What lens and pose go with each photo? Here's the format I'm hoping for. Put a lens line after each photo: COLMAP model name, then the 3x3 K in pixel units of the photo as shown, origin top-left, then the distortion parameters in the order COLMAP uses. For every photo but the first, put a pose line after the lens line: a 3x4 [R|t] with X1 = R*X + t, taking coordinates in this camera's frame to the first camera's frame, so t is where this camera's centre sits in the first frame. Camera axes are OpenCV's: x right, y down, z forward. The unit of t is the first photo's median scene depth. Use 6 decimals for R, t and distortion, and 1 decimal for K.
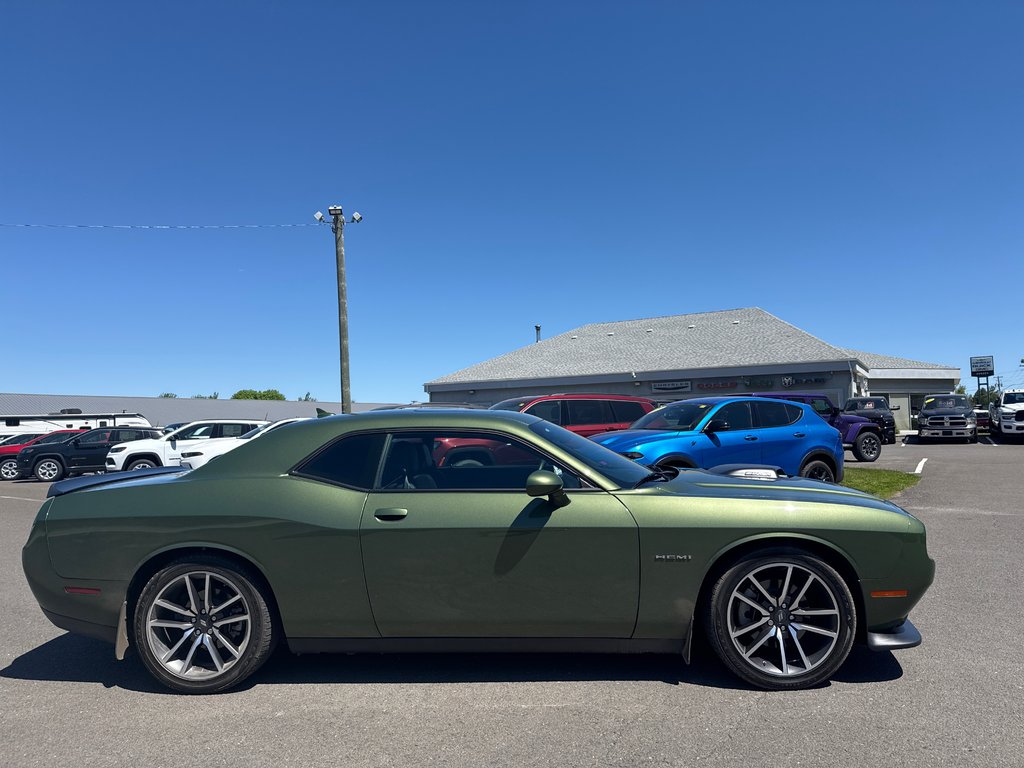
lens RADIAL K [[698.2, 0, 507.3], [0, 698.2, 389.1], [0, 0, 1]] dist [0.112741, -0.193795]
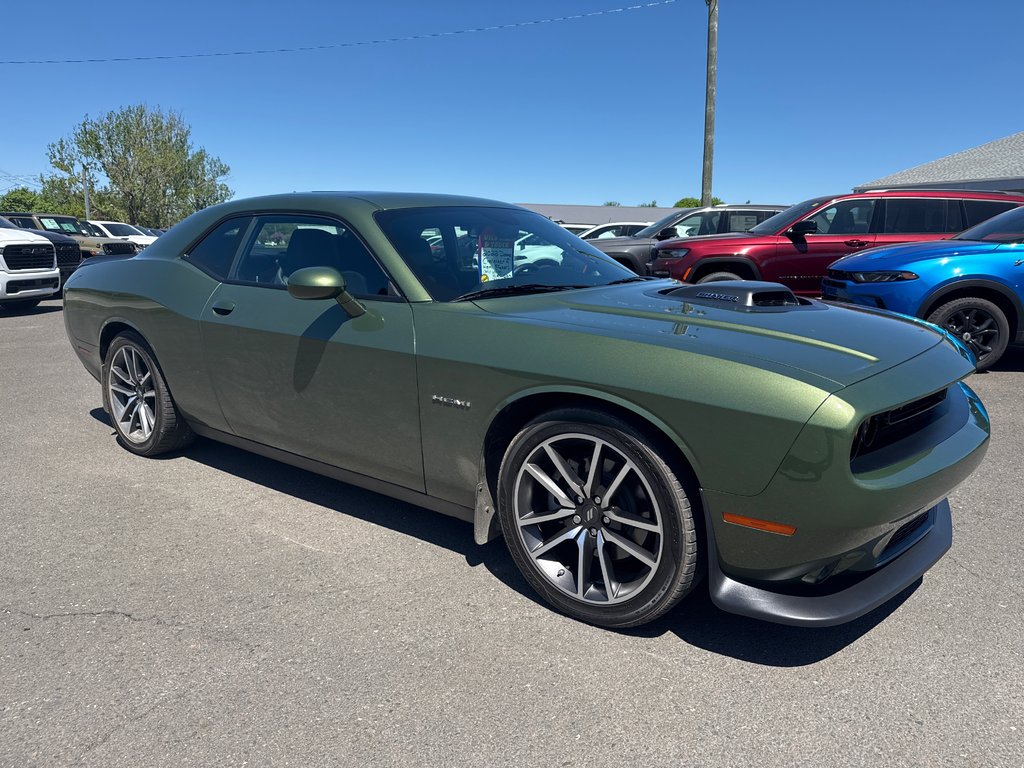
lens RADIAL K [[709.2, 0, 528.2], [0, 709.2, 381.0], [0, 0, 1]] dist [0.024713, -0.042761]
pose [[0.827417, 0.137026, -0.544615, 0.146377], [0.003010, 0.968680, 0.248294, 0.010097], [0.561580, -0.207082, 0.801089, 0.105728]]
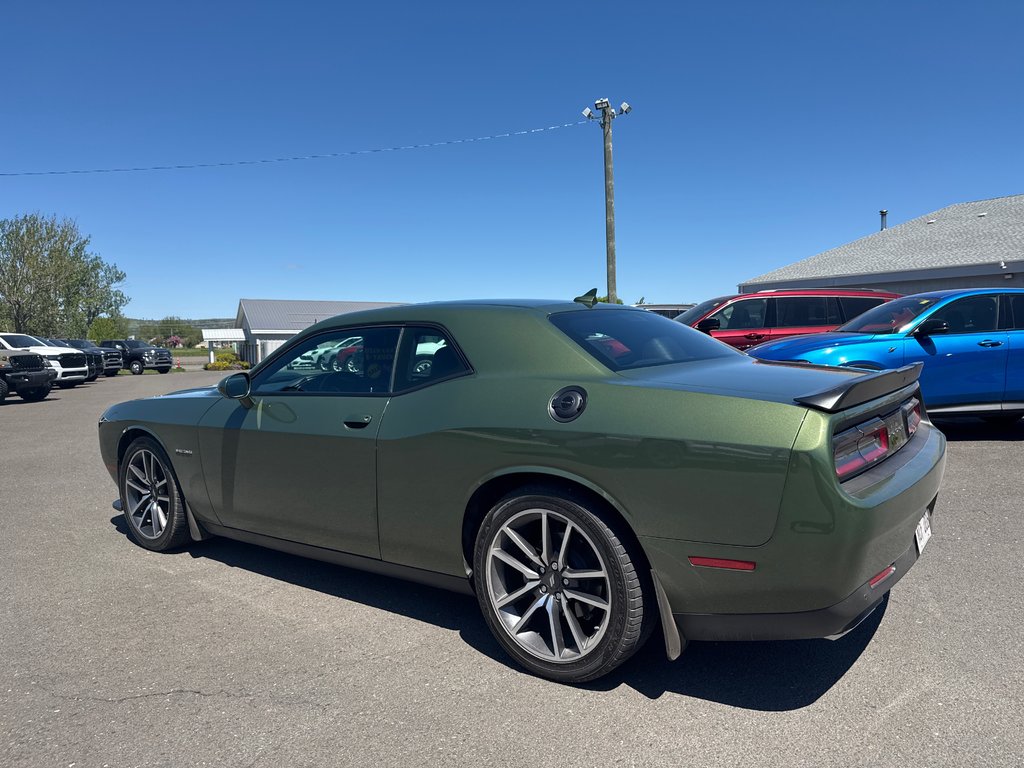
lens RADIAL K [[701.3, 0, 528.8], [0, 701.3, 389.1], [0, 0, 1]] dist [0.072190, -0.108264]
pose [[0.894519, 0.037807, -0.445429, 0.143199], [0.022771, 0.991270, 0.129866, 0.005189], [0.446450, -0.126310, 0.885849, 0.069454]]
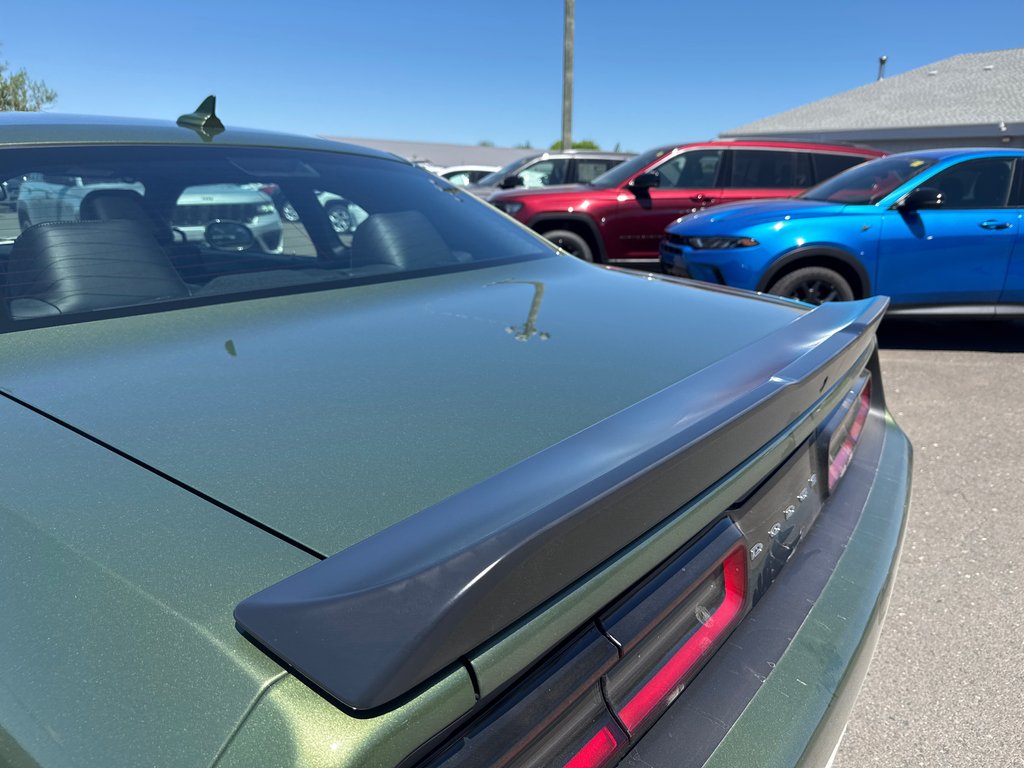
lens RADIAL K [[709.2, 0, 528.2], [0, 709.2, 381.0], [0, 0, 1]] dist [0.024713, -0.042761]
pose [[0.906594, 0.153668, -0.393031, 0.146538], [-0.021106, 0.946690, 0.321453, 0.007682], [0.421476, -0.283132, 0.861507, 0.192386]]
